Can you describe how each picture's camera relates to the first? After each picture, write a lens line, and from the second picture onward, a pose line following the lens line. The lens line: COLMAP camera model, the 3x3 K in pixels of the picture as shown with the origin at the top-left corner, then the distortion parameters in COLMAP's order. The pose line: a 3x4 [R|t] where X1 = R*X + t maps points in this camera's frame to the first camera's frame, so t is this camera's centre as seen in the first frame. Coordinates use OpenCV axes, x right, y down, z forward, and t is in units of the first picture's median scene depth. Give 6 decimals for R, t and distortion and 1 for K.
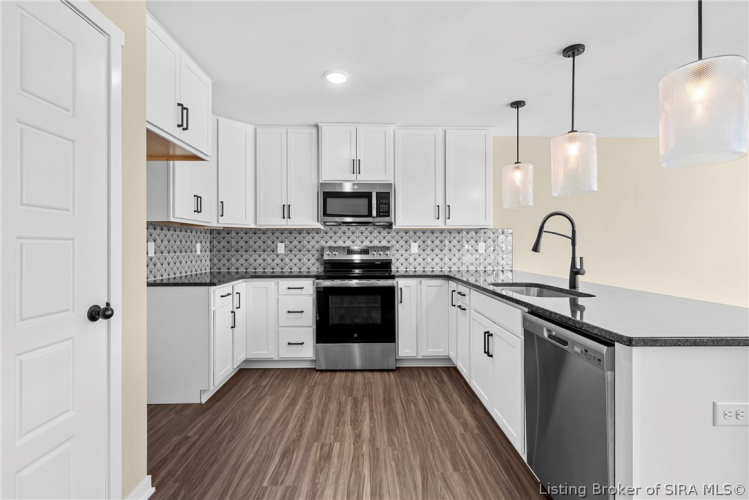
lens RADIAL K [[348.6, 0, 372.5], [0, 348.6, 243.6], [0, 0, 1]] dist [-0.000284, 0.000769]
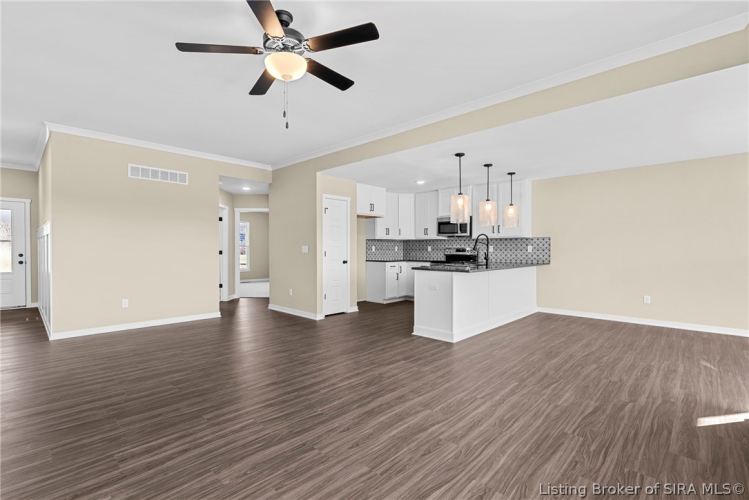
lens RADIAL K [[348.6, 0, 370.6], [0, 348.6, 250.6], [0, 0, 1]] dist [-0.000284, 0.000769]
pose [[0.701916, 0.006545, -0.712230, 1.080415], [0.005506, 0.999878, 0.014614, -0.008265], [0.712239, -0.014179, 0.701794, -0.786736]]
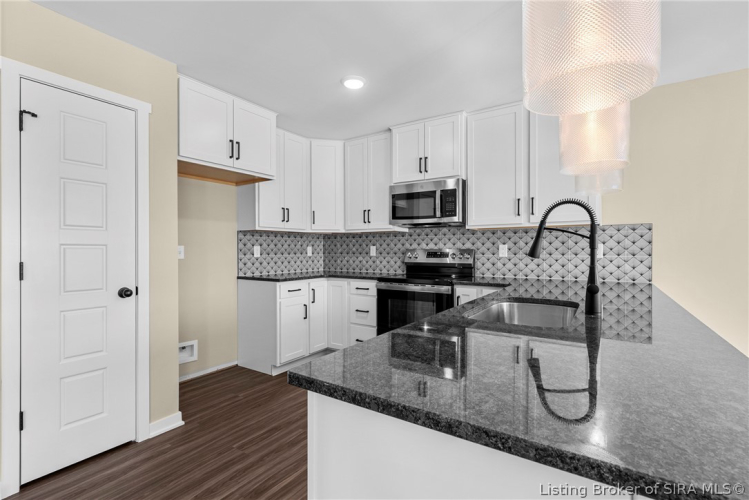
lens RADIAL K [[348.6, 0, 374.1], [0, 348.6, 248.4], [0, 0, 1]] dist [-0.000284, 0.000769]
pose [[0.819570, -0.001322, -0.572977, 0.389411], [0.005468, 0.999970, 0.005514, 0.000227], [0.572953, -0.007652, 0.819553, 0.143621]]
